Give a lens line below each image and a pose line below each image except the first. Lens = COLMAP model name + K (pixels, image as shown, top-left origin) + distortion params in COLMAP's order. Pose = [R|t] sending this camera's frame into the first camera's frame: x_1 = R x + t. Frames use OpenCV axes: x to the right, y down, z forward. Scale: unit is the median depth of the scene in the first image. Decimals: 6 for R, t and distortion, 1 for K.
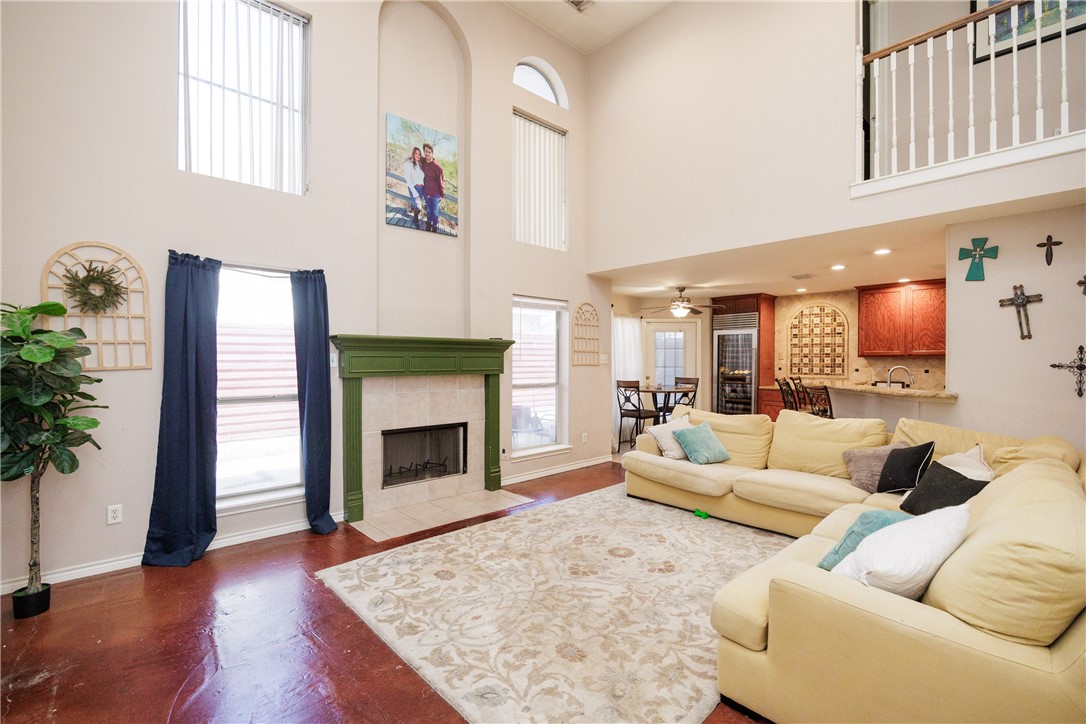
lens RADIAL K [[474.6, 0, 540.1], [0, 474.6, 364.9], [0, 0, 1]] dist [-0.020866, 0.001956]
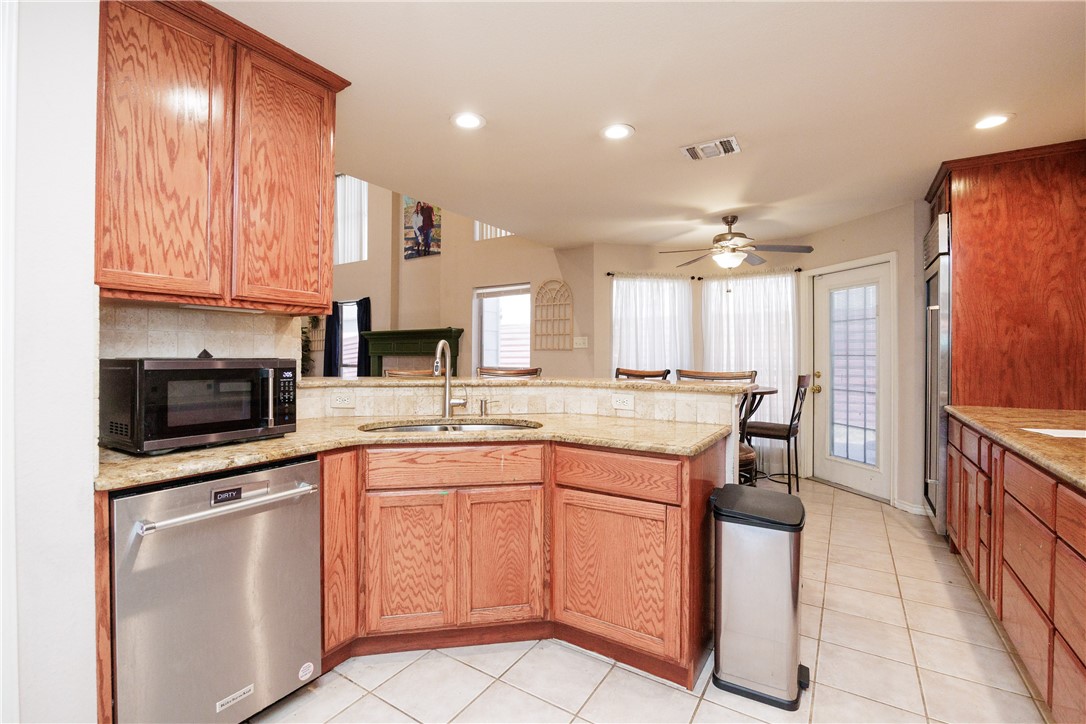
lens RADIAL K [[485.2, 0, 510.4], [0, 485.2, 354.4], [0, 0, 1]] dist [-0.023044, 0.003859]
pose [[0.223961, -0.001358, -0.974597, 1.243547], [-0.015353, 0.999870, -0.004921, 0.019379], [0.974477, 0.016065, 0.223911, 0.922516]]
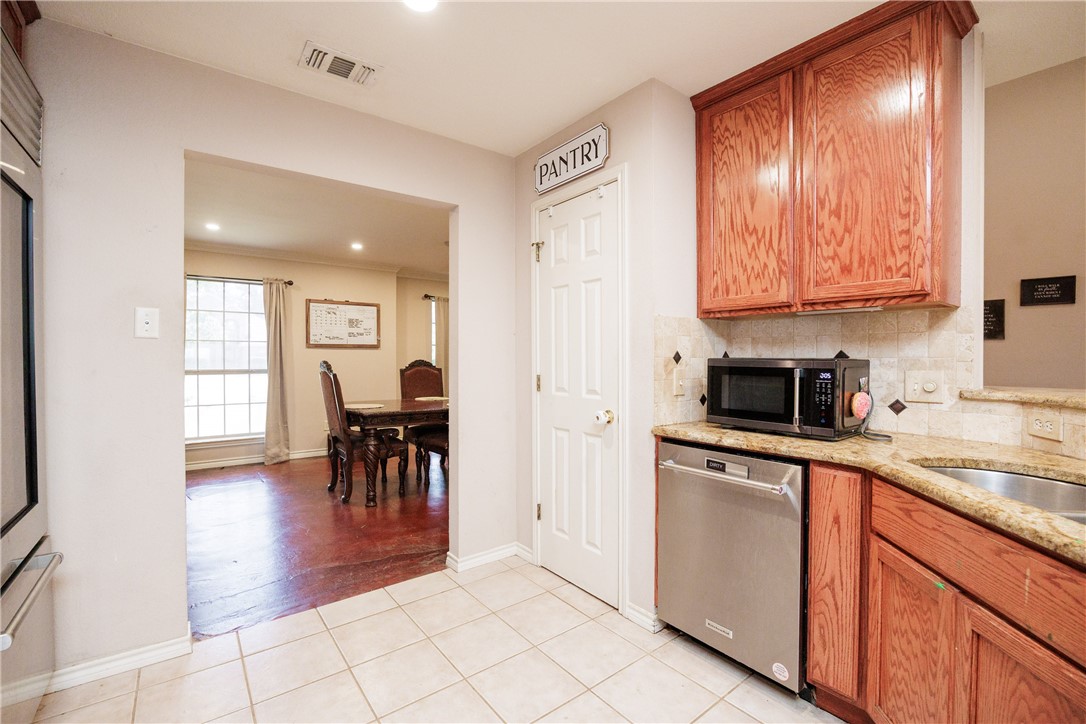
lens RADIAL K [[474.6, 0, 519.5], [0, 474.6, 354.5], [0, 0, 1]] dist [-0.020866, 0.001956]
pose [[-0.993865, 0.000514, 0.110601, 1.015296], [0.001687, 0.999943, 0.010511, 0.015710], [-0.110590, 0.010633, -0.993809, 1.223711]]
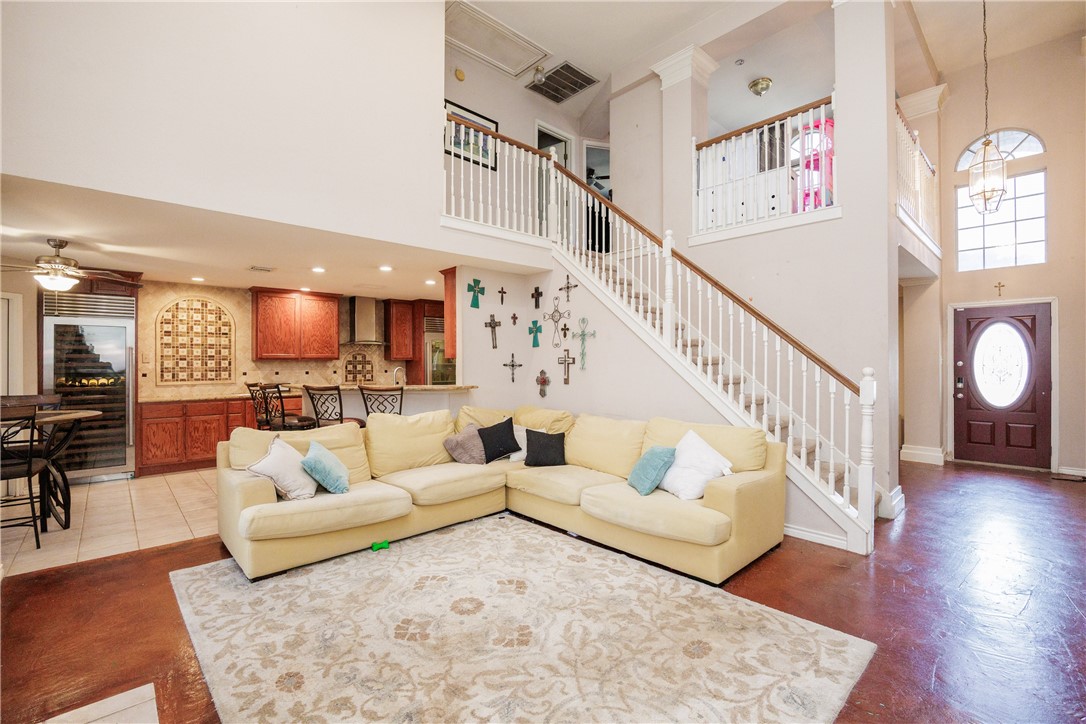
lens RADIAL K [[474.6, 0, 546.7], [0, 474.6, 360.4], [0, 0, 1]] dist [-0.020866, 0.001956]
pose [[-0.017786, 0.000634, 0.999842, -0.438533], [0.016913, 0.999857, -0.000333, -0.007461], [-0.999699, 0.016905, -0.017795, 0.621038]]
